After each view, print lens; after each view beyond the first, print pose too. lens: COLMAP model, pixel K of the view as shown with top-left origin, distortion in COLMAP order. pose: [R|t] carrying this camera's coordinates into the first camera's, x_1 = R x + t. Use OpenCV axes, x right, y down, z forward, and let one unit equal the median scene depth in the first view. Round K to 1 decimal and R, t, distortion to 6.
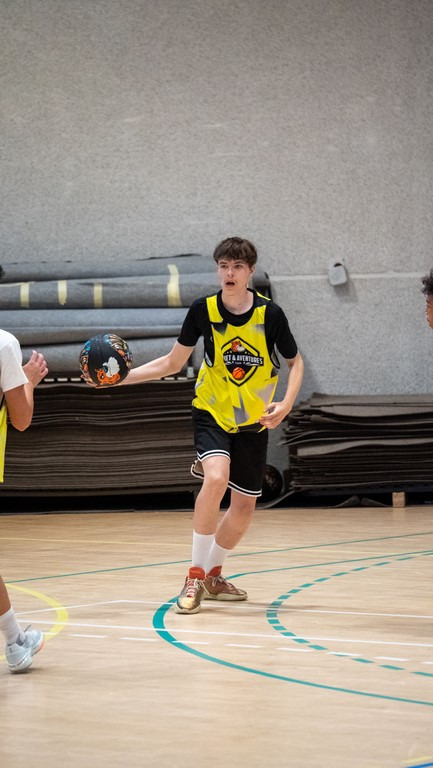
lens RADIAL K [[5390.6, 0, 212.9], [0, 5390.6, 387.0], [0, 0, 1]] dist [0.998119, 0.000000]
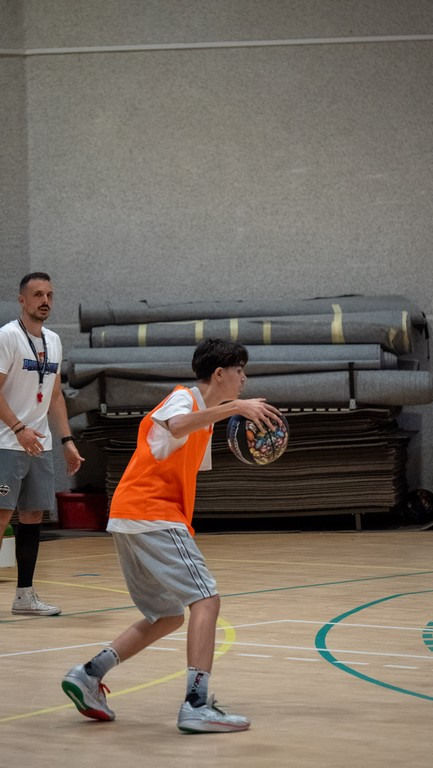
lens RADIAL K [[4313.9, 0, 216.1], [0, 4313.9, 382.0], [0, 0, 1]] dist [-0.116768, 0.000000]
pose [[0.999290, 0.003655, -0.037511, 0.000925], [-0.003780, 0.999987, -0.003274, -0.004239], [0.037499, 0.003414, 0.999291, 0.138169]]
